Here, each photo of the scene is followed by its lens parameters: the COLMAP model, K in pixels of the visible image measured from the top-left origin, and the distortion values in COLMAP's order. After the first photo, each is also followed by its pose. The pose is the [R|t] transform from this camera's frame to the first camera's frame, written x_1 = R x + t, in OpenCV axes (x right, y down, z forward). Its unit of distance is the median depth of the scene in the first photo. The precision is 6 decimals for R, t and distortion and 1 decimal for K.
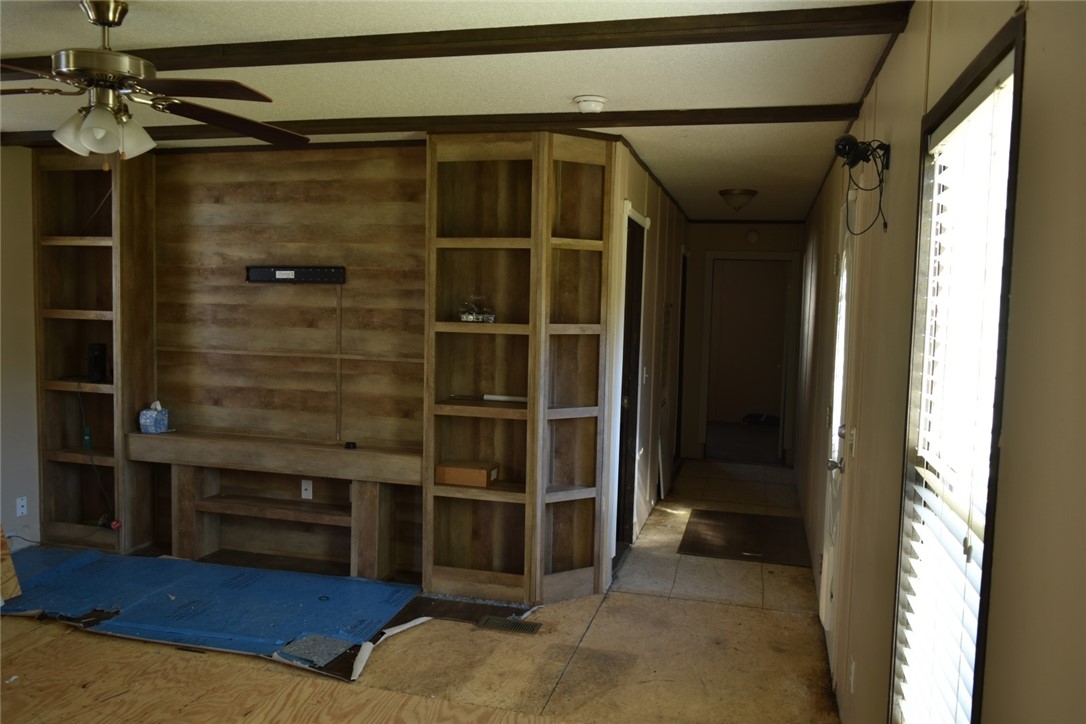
lens RADIAL K [[838.0, 0, 541.4], [0, 838.0, 364.3], [0, 0, 1]] dist [-0.042251, 0.002963]
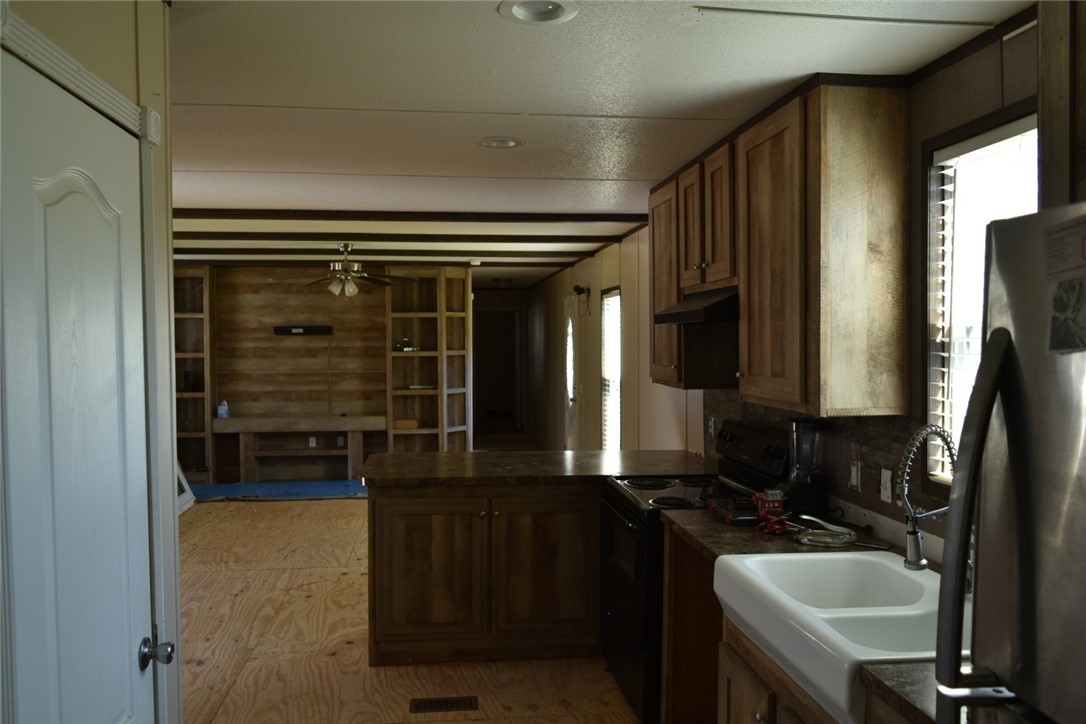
lens RADIAL K [[838.0, 0, 540.0], [0, 838.0, 363.2], [0, 0, 1]] dist [-0.042251, 0.002963]
pose [[0.928512, -0.041214, 0.369007, -0.509968], [0.055114, 0.998109, -0.027202, 0.051847], [-0.367189, 0.045595, 0.929028, -1.014593]]
